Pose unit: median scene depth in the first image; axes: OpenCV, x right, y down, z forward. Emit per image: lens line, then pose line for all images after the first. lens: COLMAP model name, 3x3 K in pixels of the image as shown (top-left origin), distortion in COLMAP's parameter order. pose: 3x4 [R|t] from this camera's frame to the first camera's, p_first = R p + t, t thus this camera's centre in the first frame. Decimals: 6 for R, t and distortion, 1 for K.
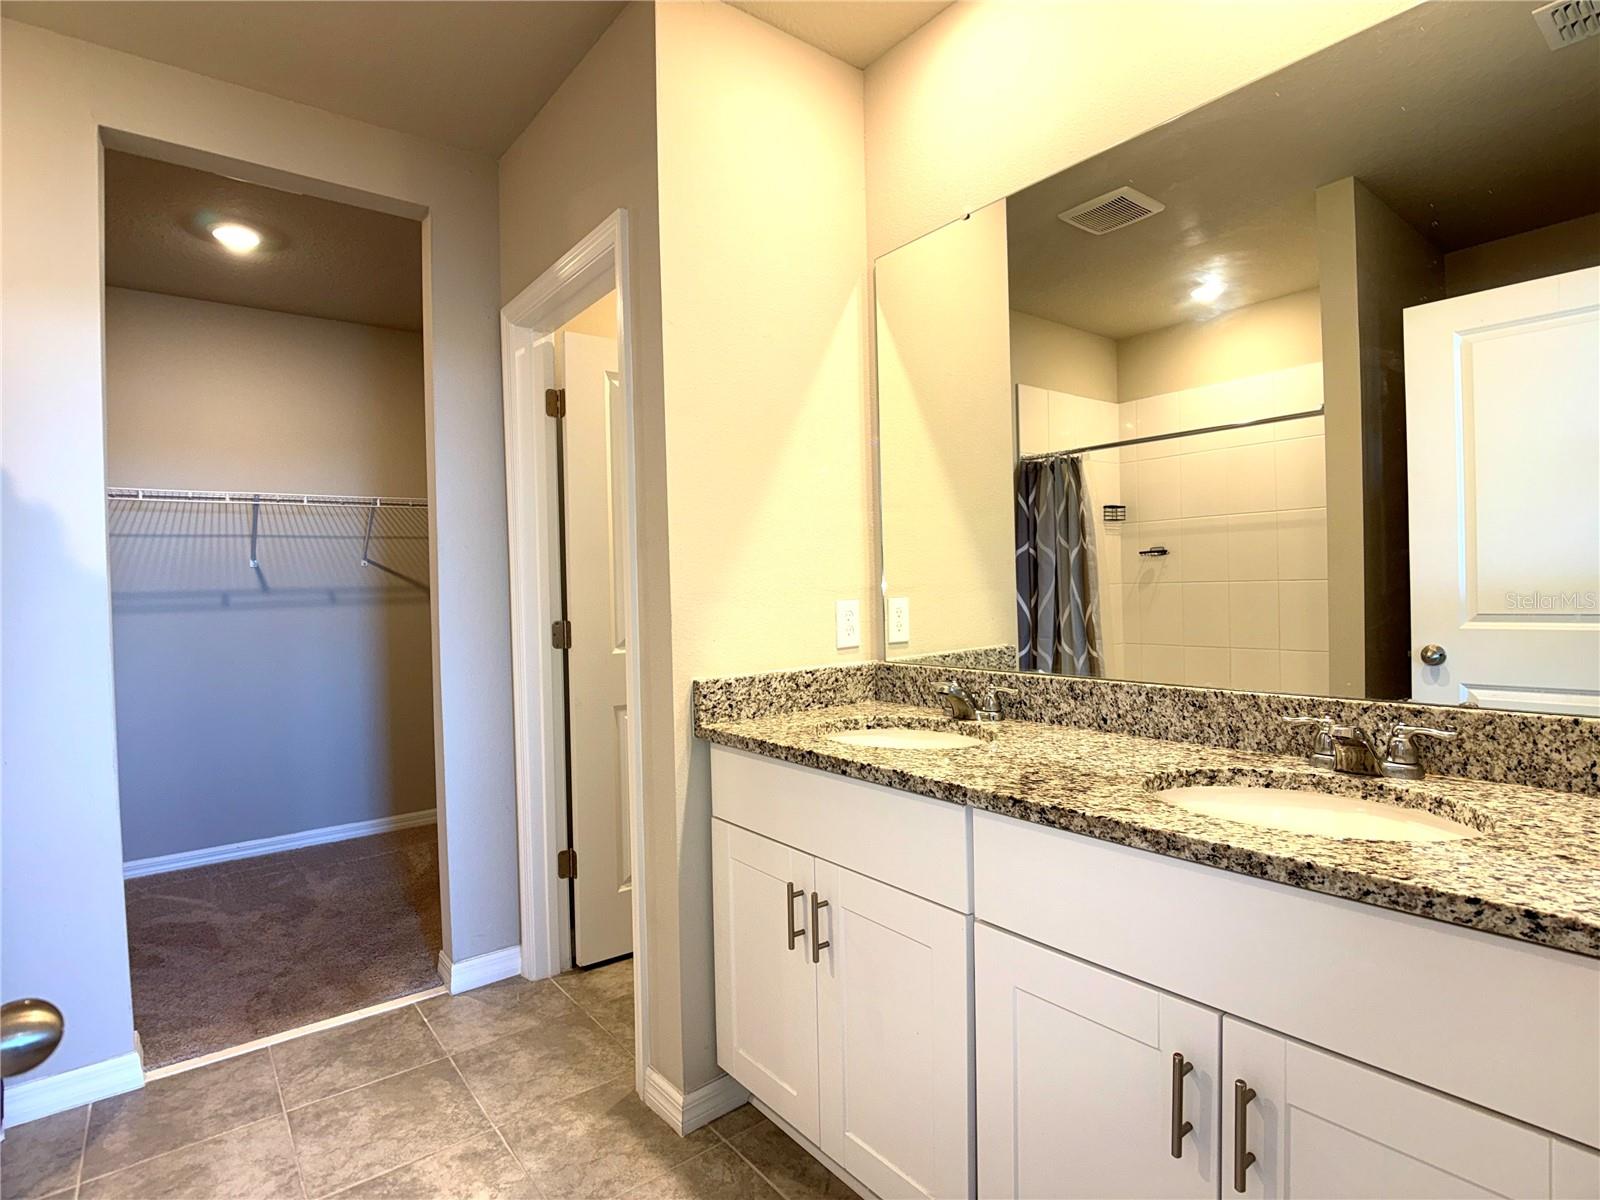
lens RADIAL K [[803.2, 0, 801.4], [0, 803.2, 594.2], [0, 0, 1]] dist [-0.020336, -0.001249]
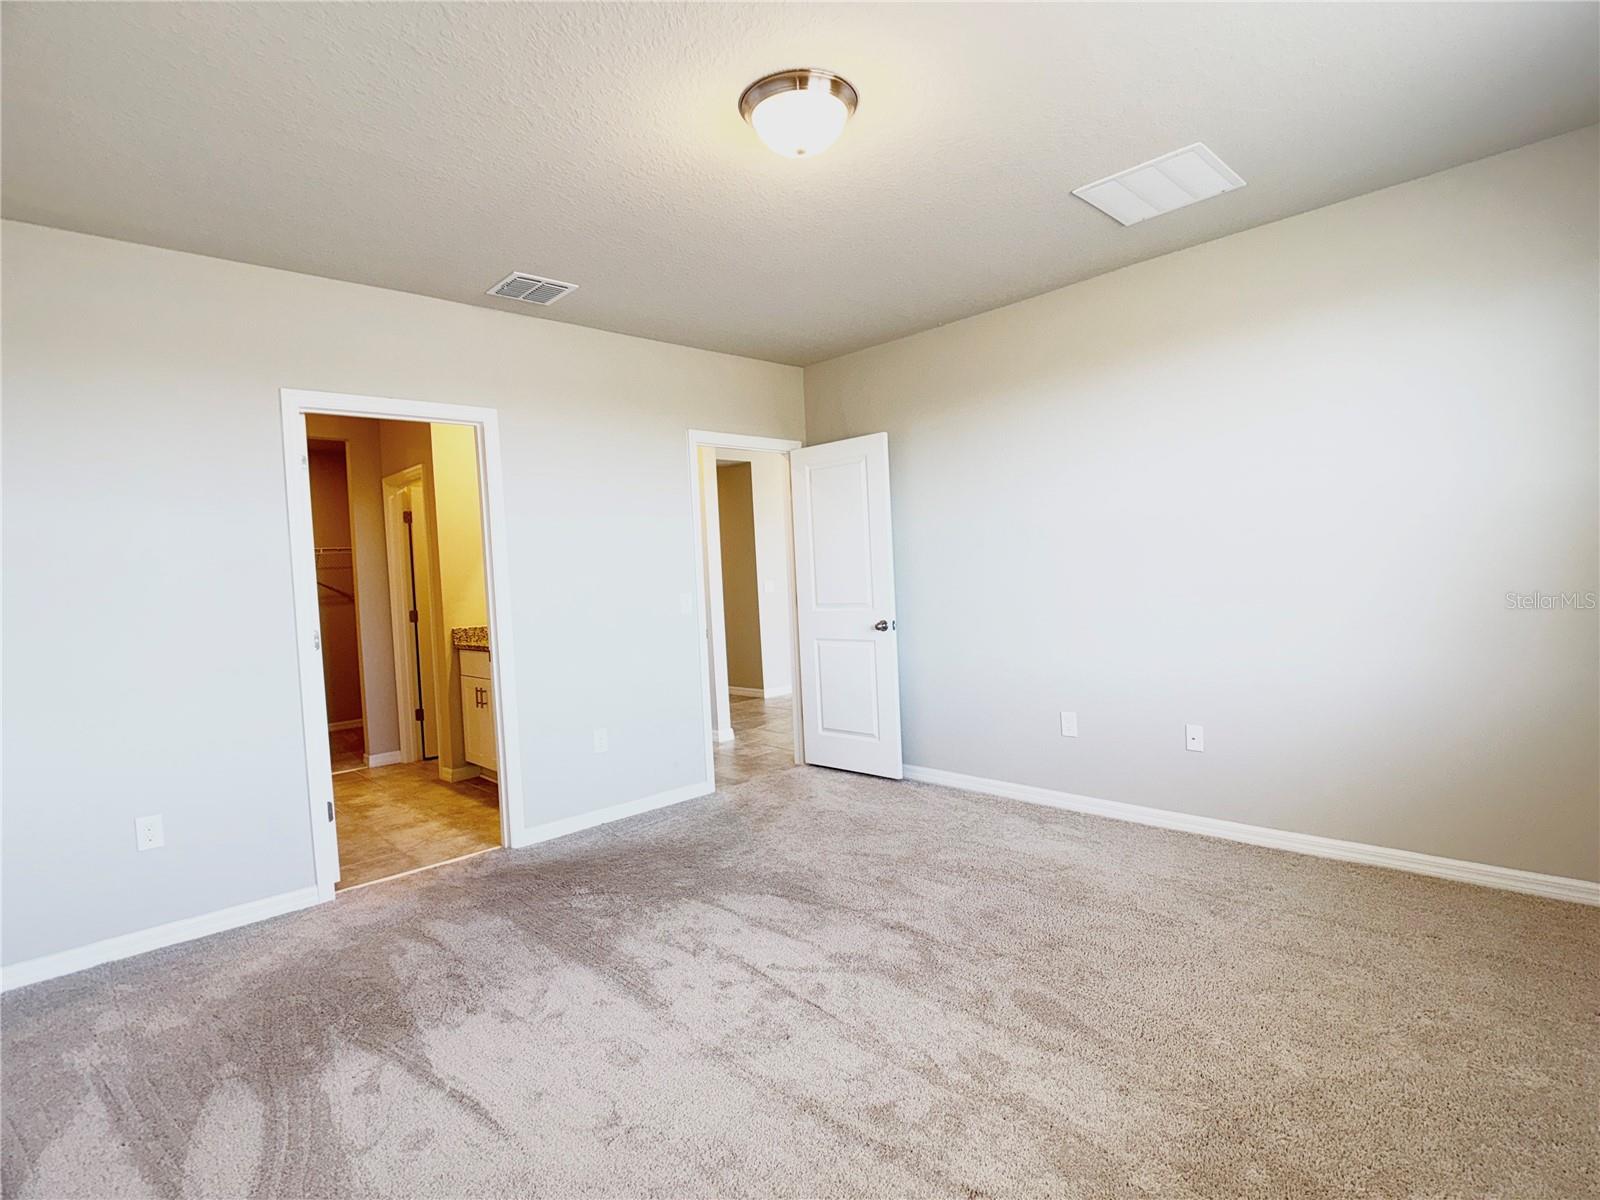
lens RADIAL K [[803.2, 0, 804.0], [0, 803.2, 606.1], [0, 0, 1]] dist [-0.020336, -0.001249]
pose [[0.995500, -0.023218, 0.091869, 0.628222], [0.020905, 0.999442, 0.026061, -0.015910], [-0.092423, -0.024024, 0.995430, -1.442864]]
